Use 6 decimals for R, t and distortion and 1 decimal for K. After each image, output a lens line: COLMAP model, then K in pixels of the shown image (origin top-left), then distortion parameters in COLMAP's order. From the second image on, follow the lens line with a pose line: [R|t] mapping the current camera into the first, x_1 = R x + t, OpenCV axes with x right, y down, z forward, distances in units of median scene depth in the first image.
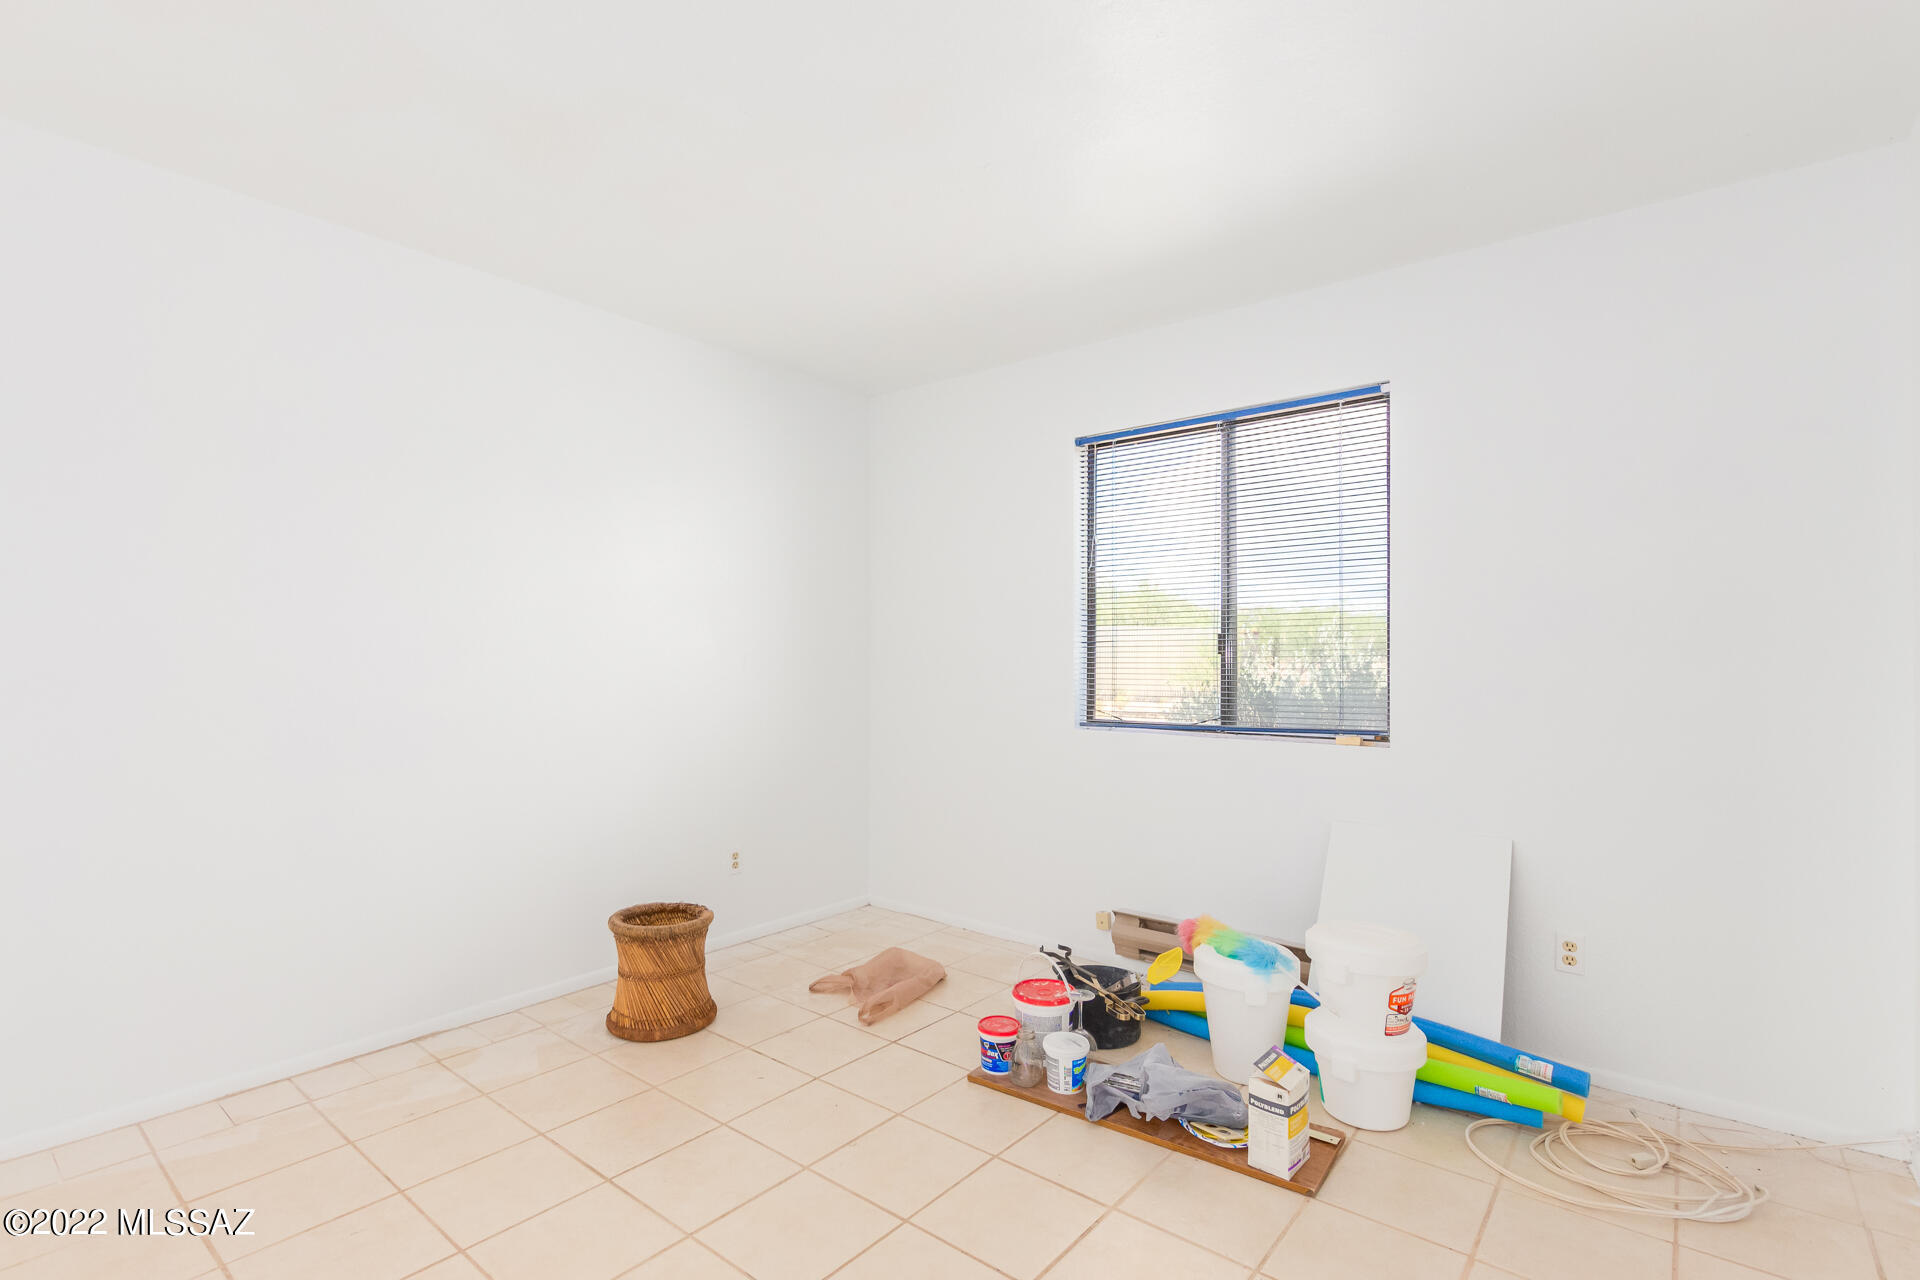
lens RADIAL K [[905.0, 0, 963.9], [0, 905.0, 650.6], [0, 0, 1]] dist [0.001283, 0.000010]
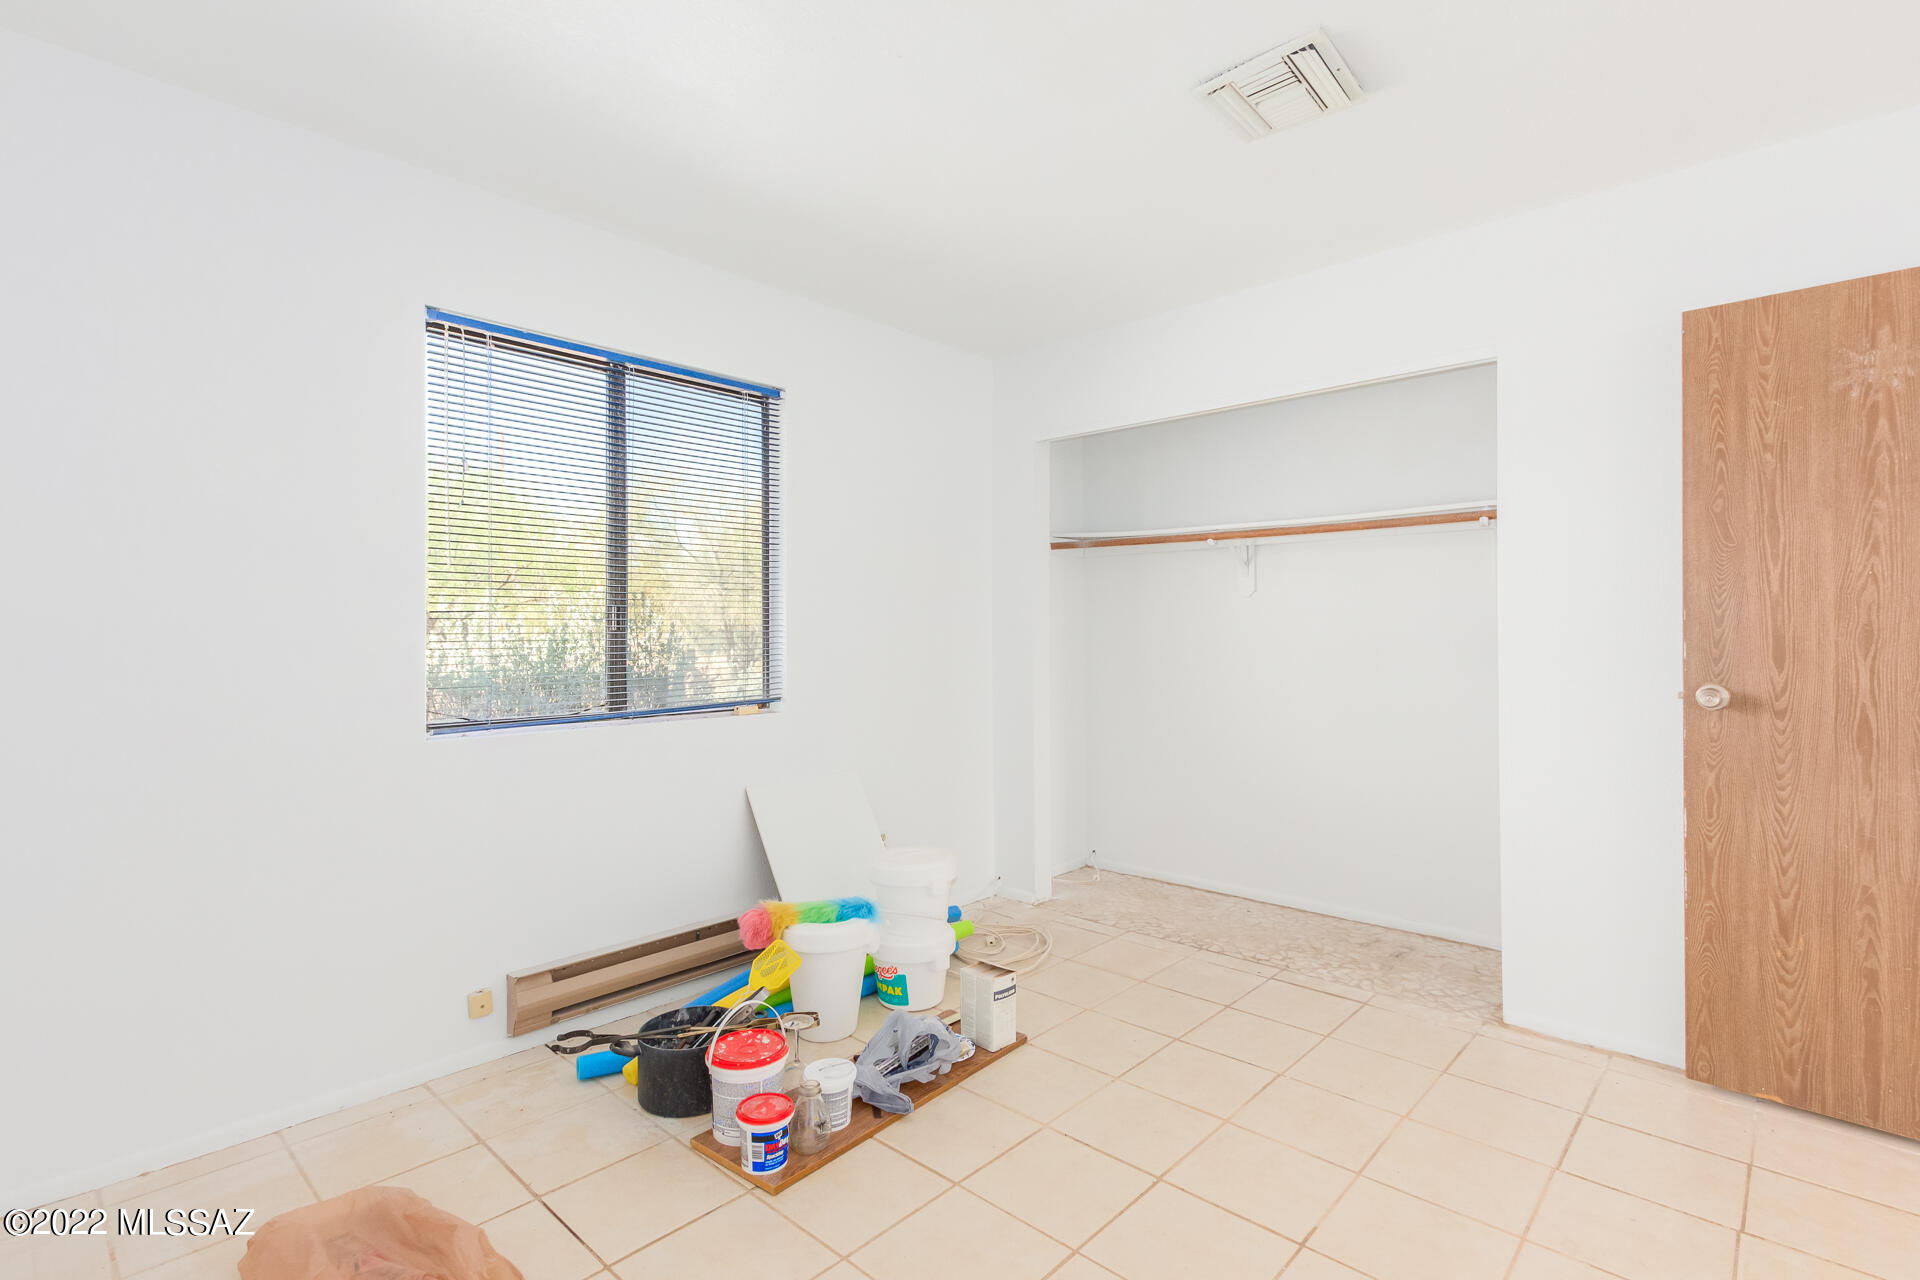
lens RADIAL K [[907.4, 0, 971.4], [0, 907.4, 636.4], [0, 0, 1]] dist [0.003762, -0.000045]
pose [[0.055236, 0.003972, 0.998465, -0.622678], [-0.003169, 0.999988, -0.003803, 0.014475], [-0.998468, -0.002954, 0.055247, 0.675313]]
